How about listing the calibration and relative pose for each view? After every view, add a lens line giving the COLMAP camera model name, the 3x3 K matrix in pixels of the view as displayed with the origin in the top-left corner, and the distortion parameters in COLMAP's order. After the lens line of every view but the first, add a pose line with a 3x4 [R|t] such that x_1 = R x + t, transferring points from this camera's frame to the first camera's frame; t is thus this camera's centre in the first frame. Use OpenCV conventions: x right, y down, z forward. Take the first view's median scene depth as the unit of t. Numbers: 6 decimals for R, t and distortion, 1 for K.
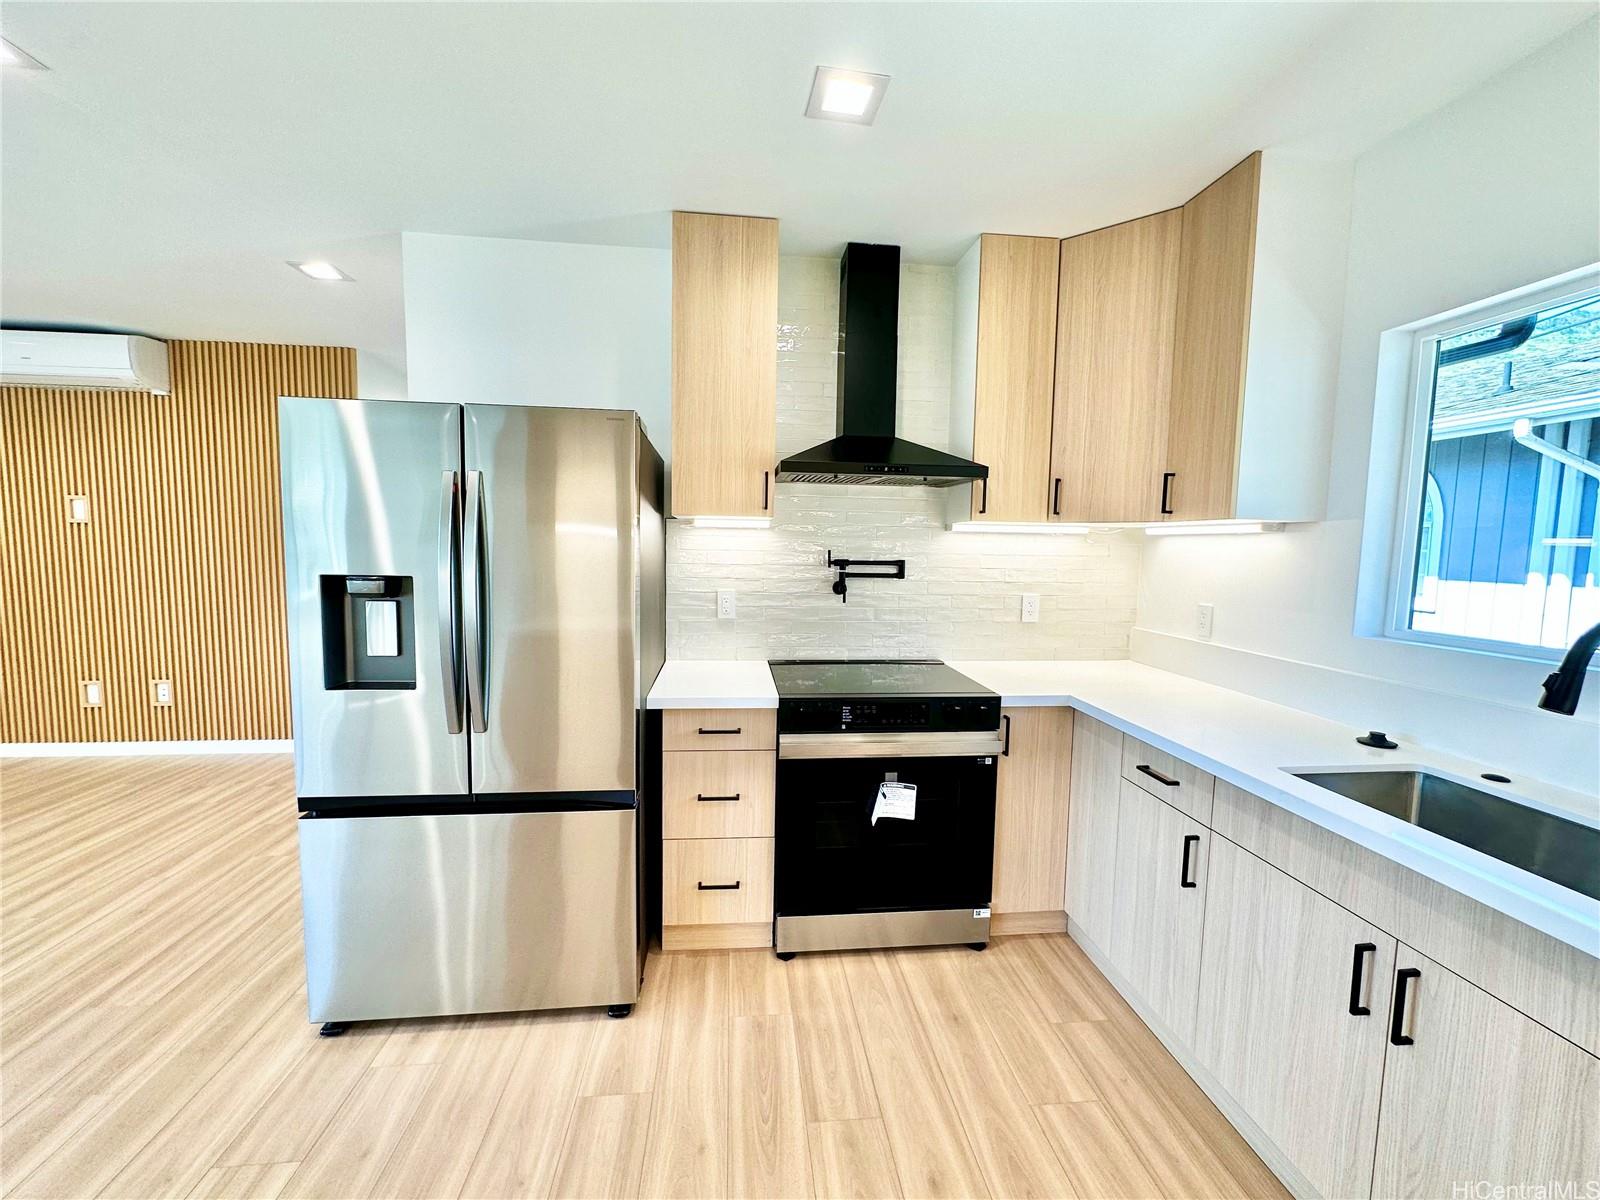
lens RADIAL K [[640.2, 0, 811.4], [0, 640.2, 597.5], [0, 0, 1]] dist [-0.013418, 0.000687]
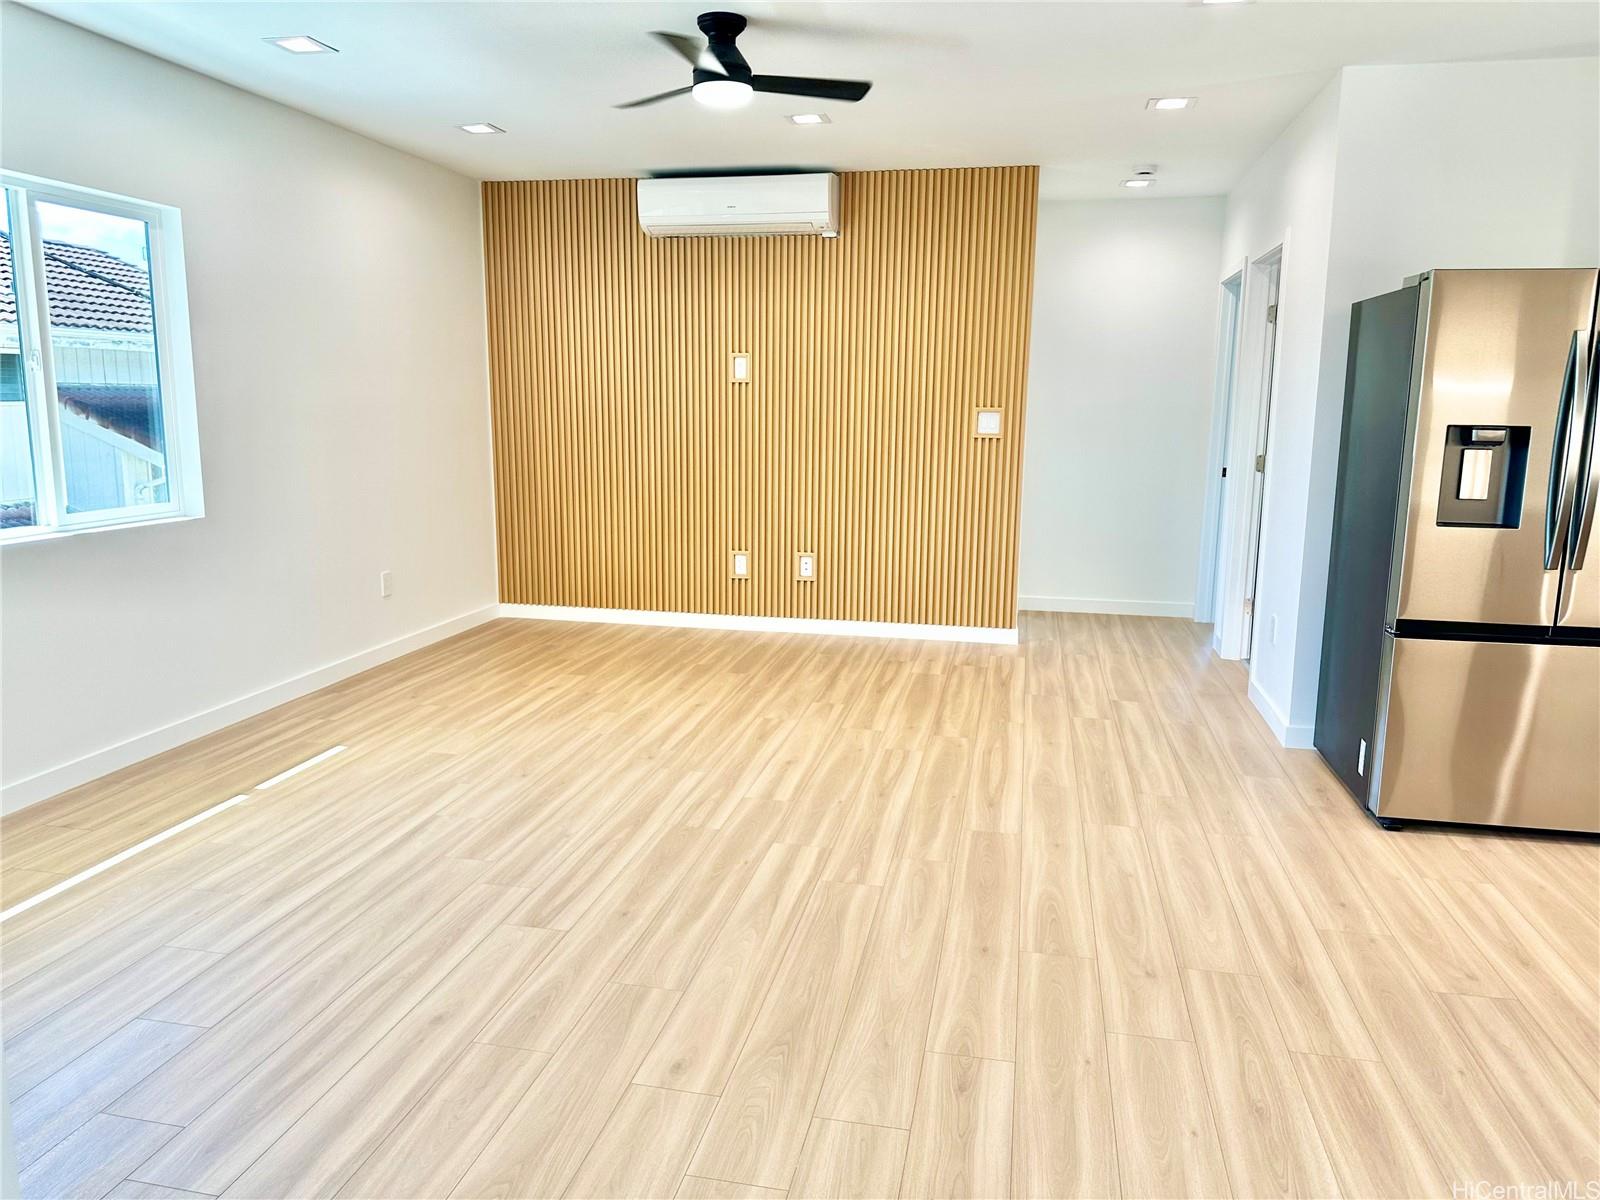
lens RADIAL K [[1120.4, 0, 793.7], [0, 1120.4, 603.0], [0, 0, 1]] dist [0.053672, -0.076434]
pose [[0.948490, 0.047653, -0.313203, -0.547159], [-0.018192, 0.995184, 0.096323, 0.047955], [0.316285, -0.085663, 0.944789, -0.591366]]
